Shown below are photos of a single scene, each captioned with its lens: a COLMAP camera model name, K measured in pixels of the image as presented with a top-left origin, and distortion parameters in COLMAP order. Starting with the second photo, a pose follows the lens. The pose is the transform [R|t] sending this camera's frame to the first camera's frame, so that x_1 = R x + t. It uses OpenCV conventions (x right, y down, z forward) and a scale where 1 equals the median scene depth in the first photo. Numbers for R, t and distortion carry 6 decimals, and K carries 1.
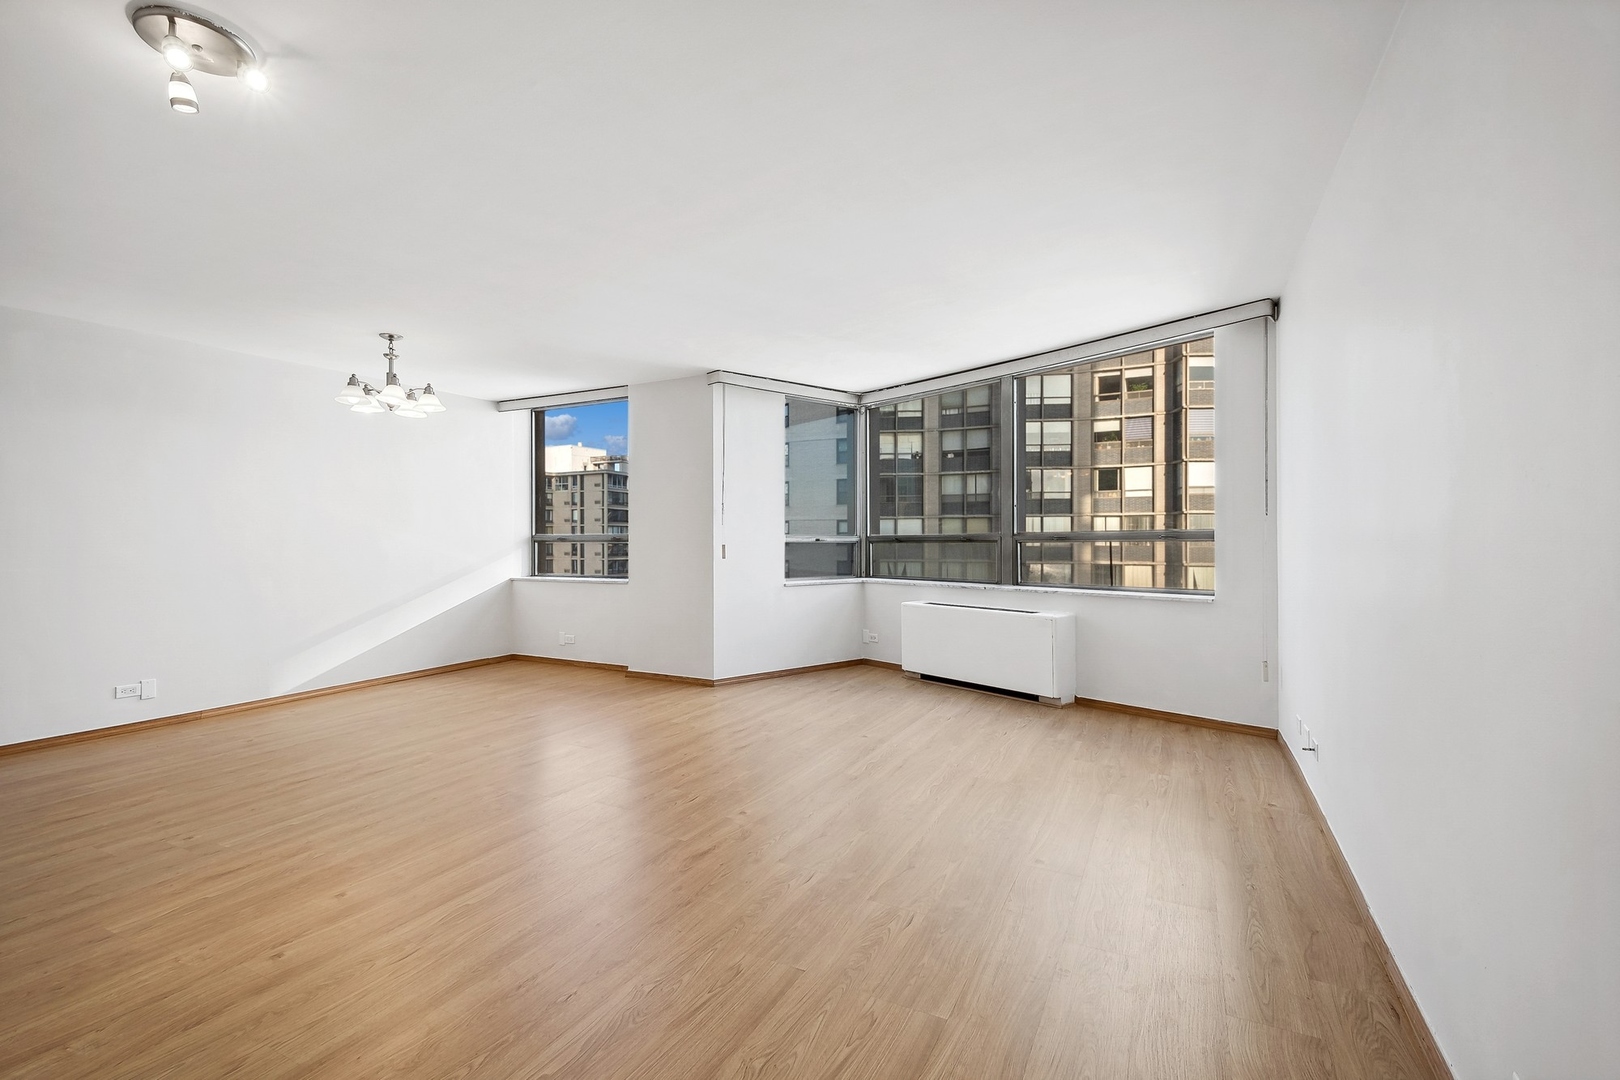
lens RADIAL K [[713.5, 0, 807.5], [0, 713.5, 536.5], [0, 0, 1]] dist [0.011193, -0.000419]
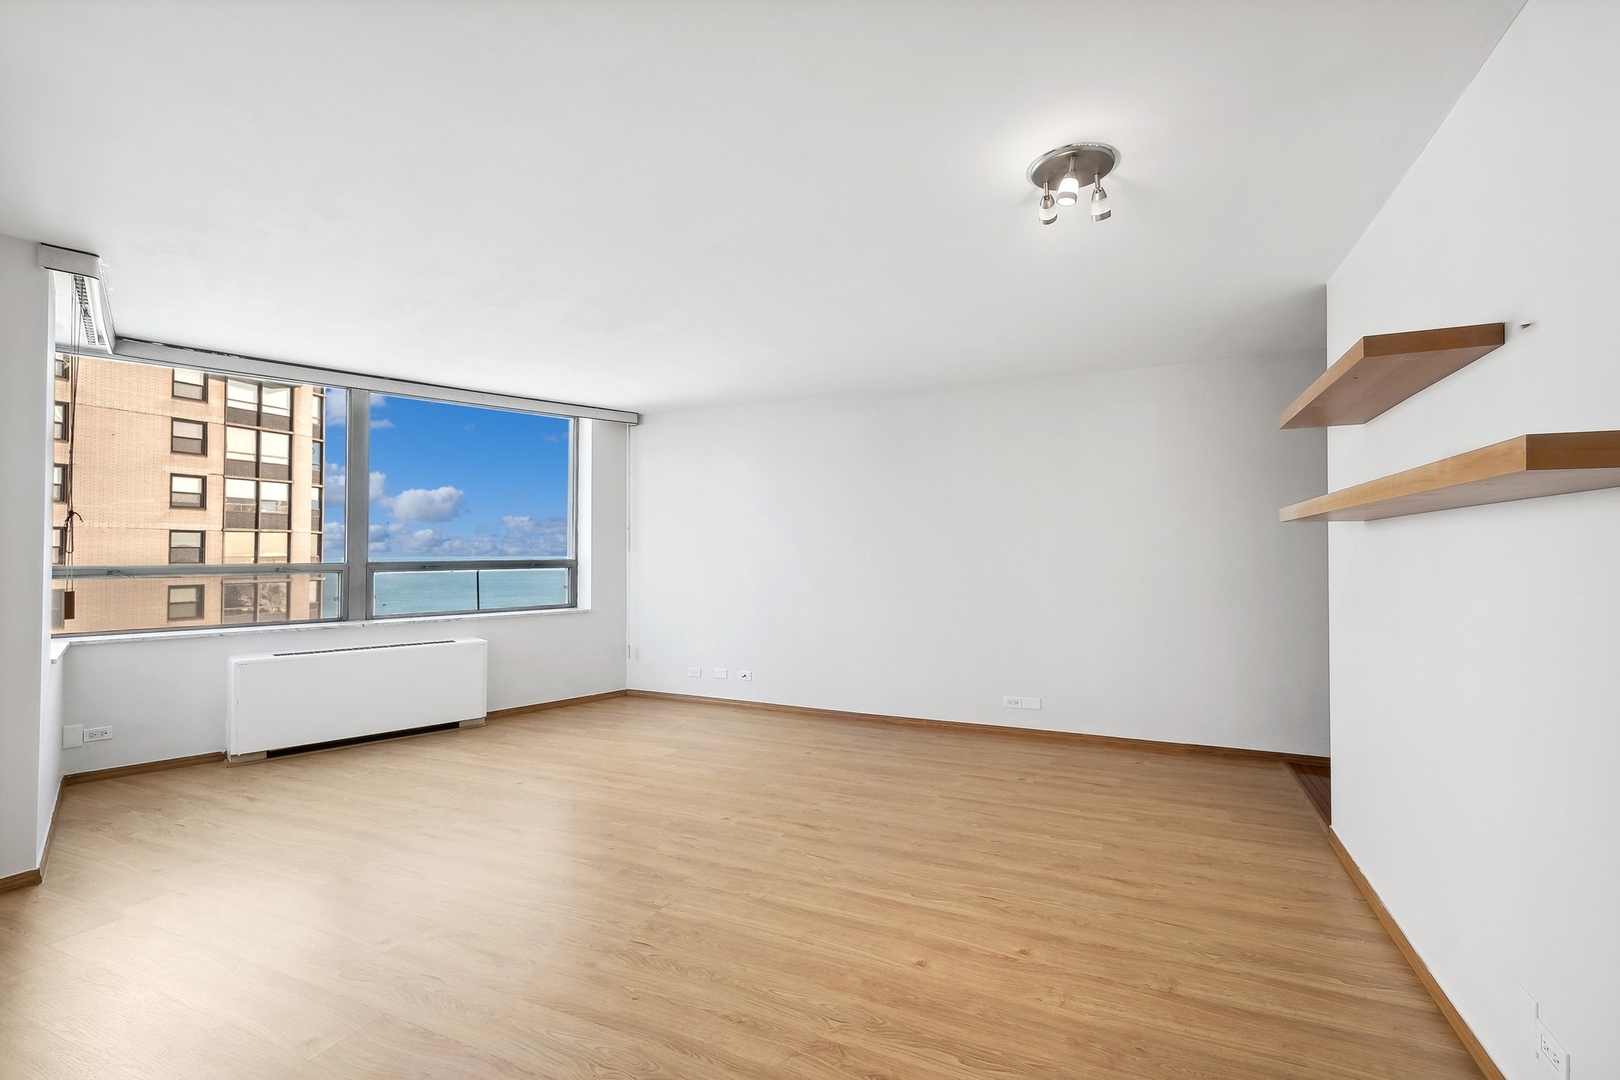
lens RADIAL K [[719.9, 0, 813.8], [0, 719.9, 537.6], [0, 0, 1]] dist [0.010062, -0.000052]
pose [[-0.058716, 0.023416, 0.998000, -0.524993], [-0.001445, 0.999722, -0.023541, -0.011966], [-0.998274, -0.002824, -0.058666, 0.393115]]
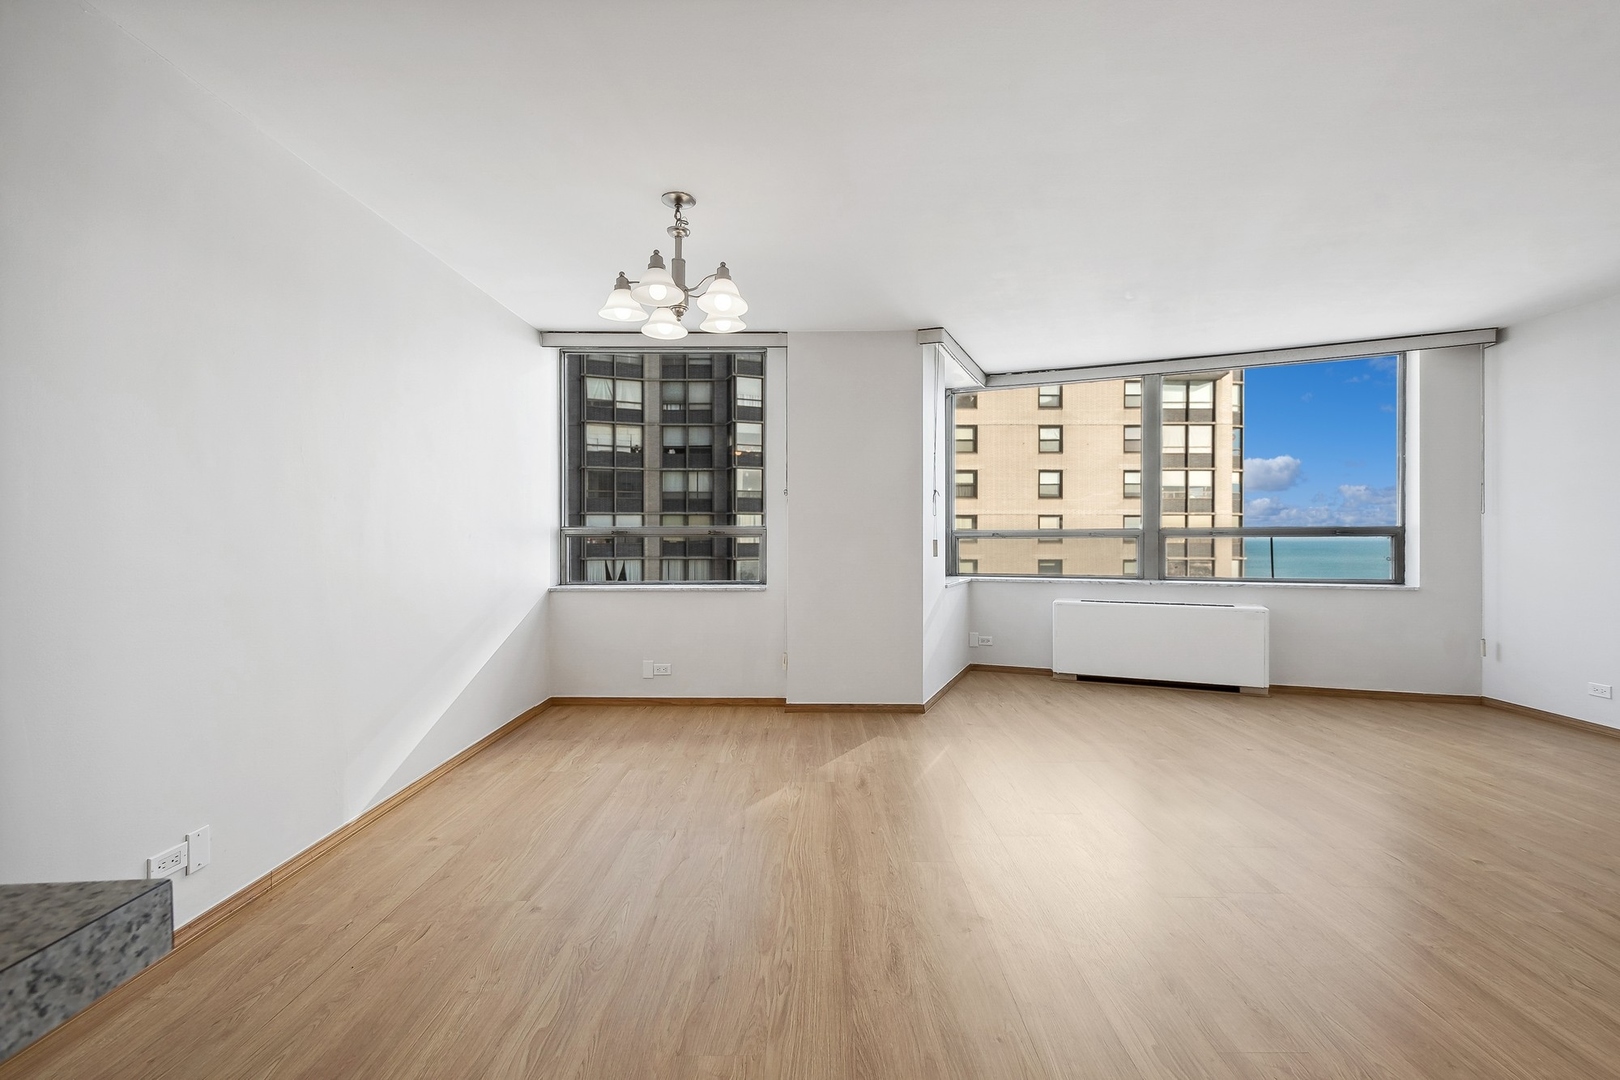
lens RADIAL K [[713.5, 0, 807.5], [0, 713.5, 536.5], [0, 0, 1]] dist [0.011193, -0.000419]
pose [[0.890299, 0.001665, 0.455373, -0.491205], [-0.002955, 0.999993, 0.002121, 0.005007], [-0.455367, -0.003234, 0.890298, 0.260007]]
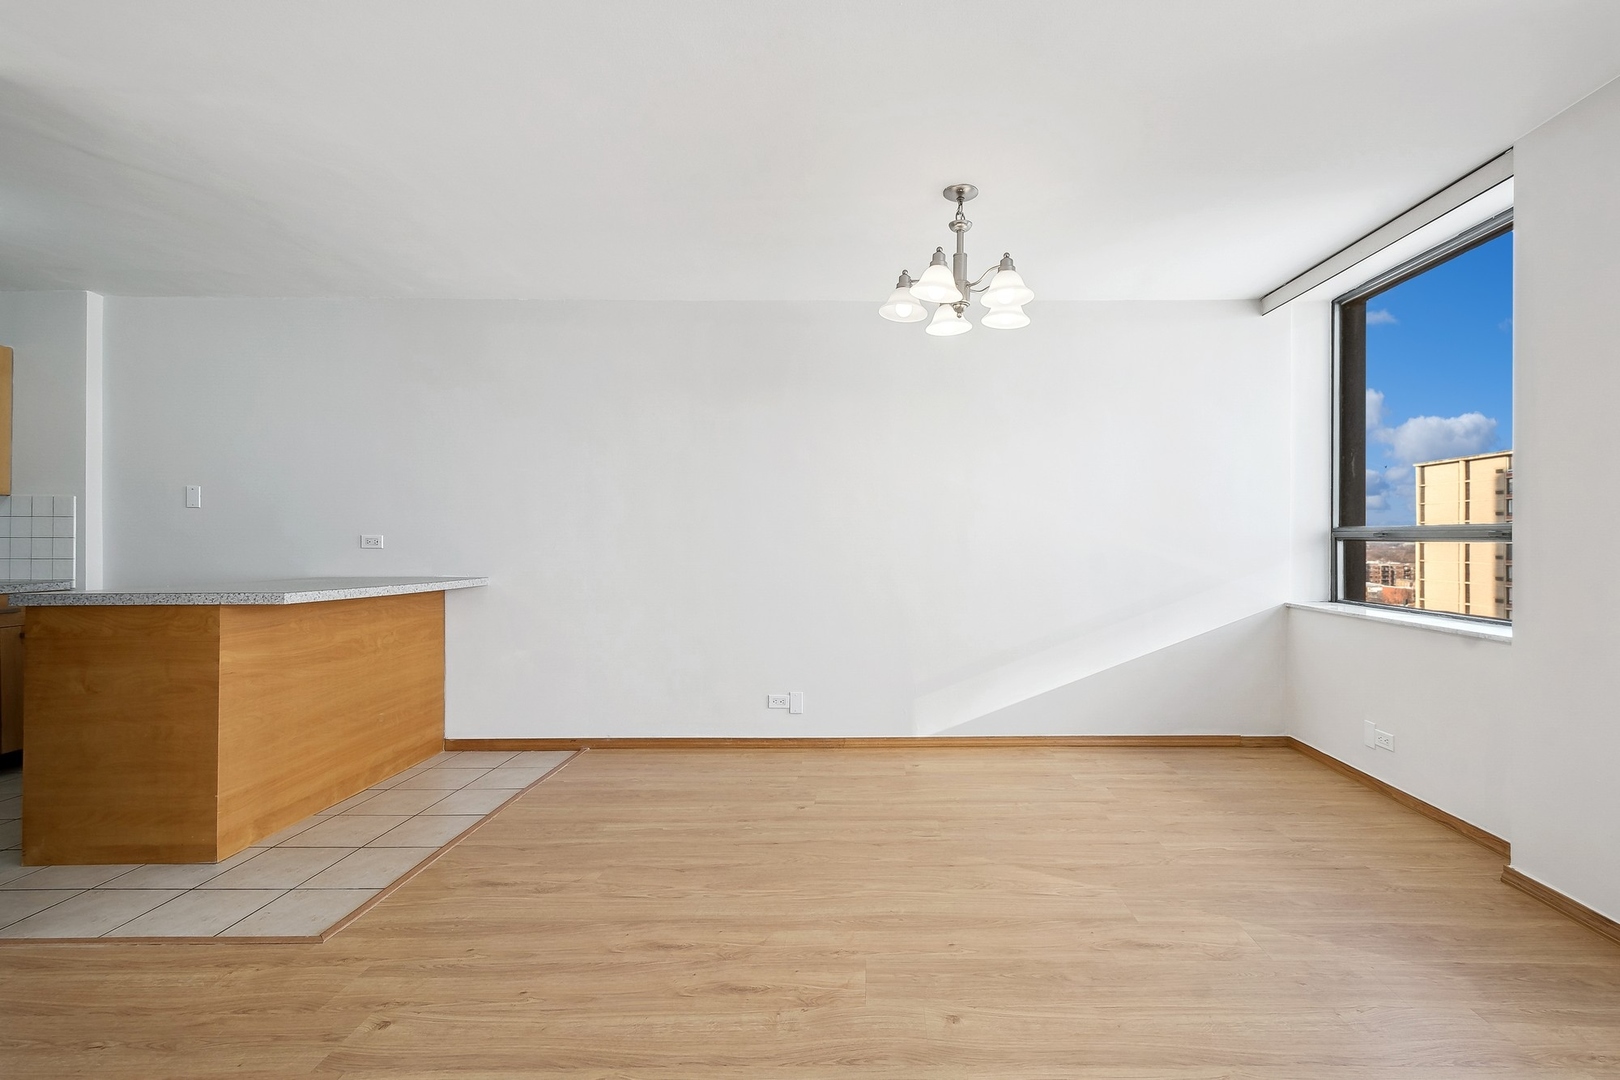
lens RADIAL K [[738.6, 0, 876.5], [0, 738.6, 535.2], [0, 0, 1]] dist [0.007118, -0.000749]
pose [[0.467718, 0.005033, -0.883863, -0.044991], [-0.001672, 0.999987, 0.004809, 0.001401], [0.883876, -0.000772, 0.467720, 0.420431]]
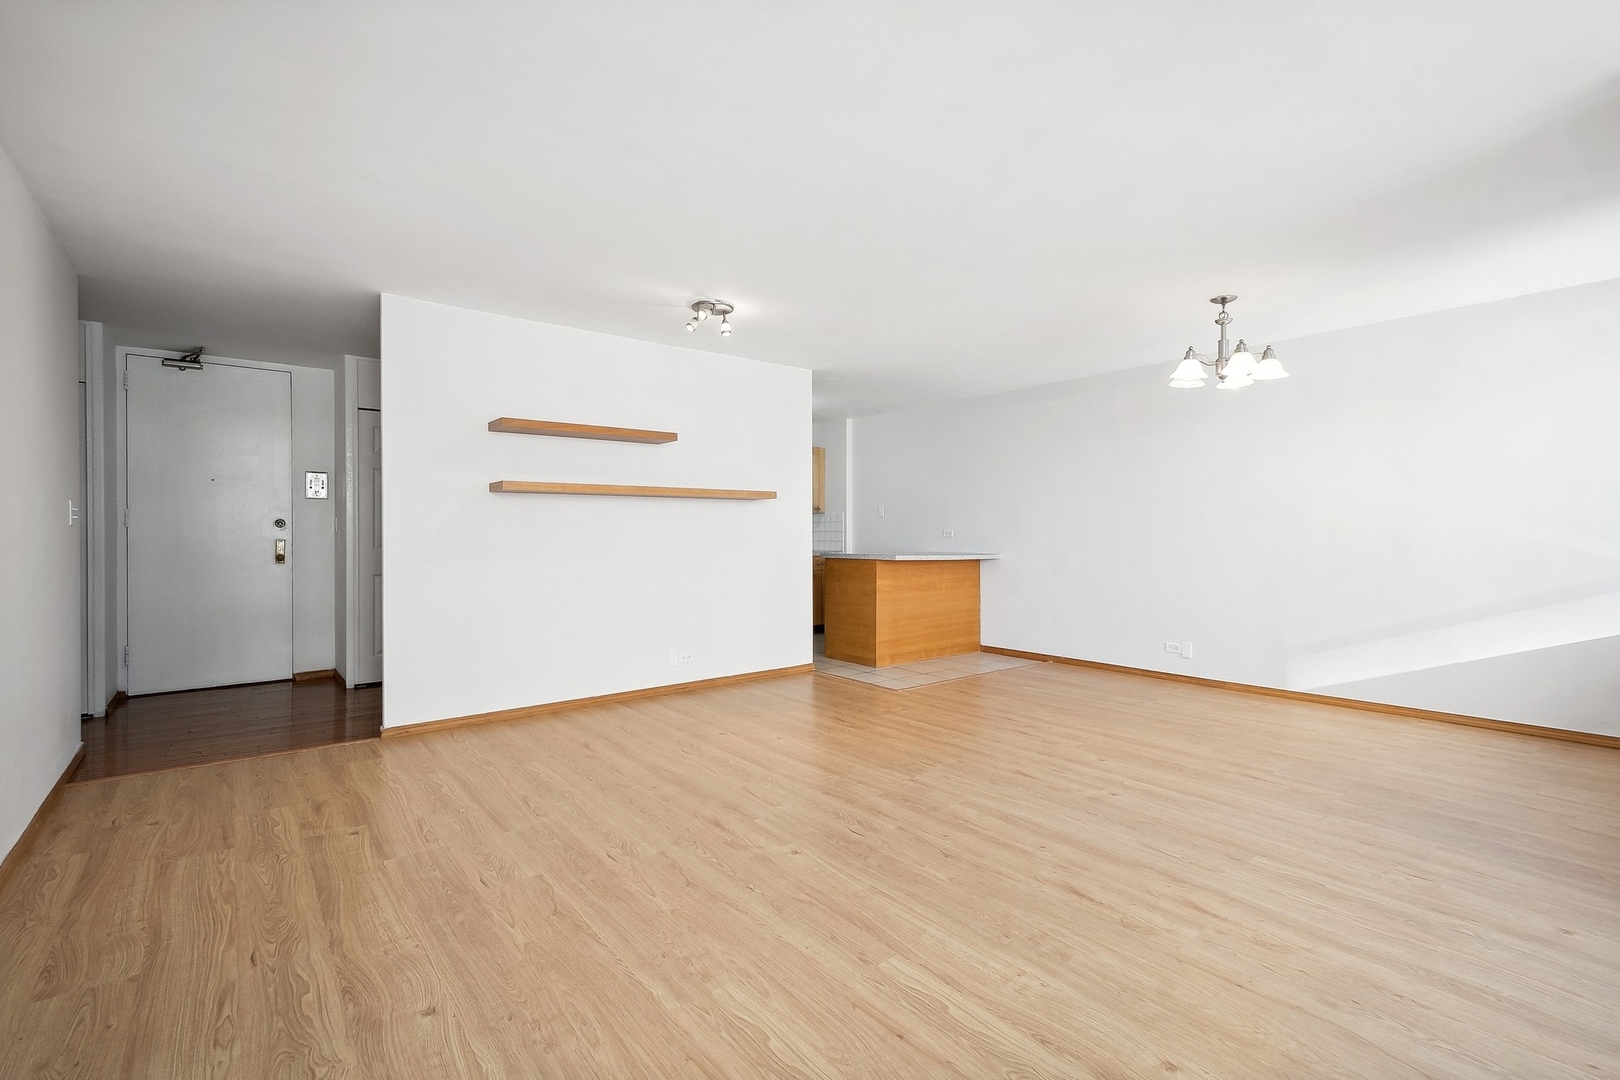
lens RADIAL K [[719.9, 0, 813.8], [0, 719.9, 537.6], [0, 0, 1]] dist [0.010062, -0.000052]
pose [[-0.396737, 0.012287, -0.917850, 0.285303], [0.004677, 0.999924, 0.011364, 0.002918], [0.917920, 0.000216, -0.396765, 0.573647]]
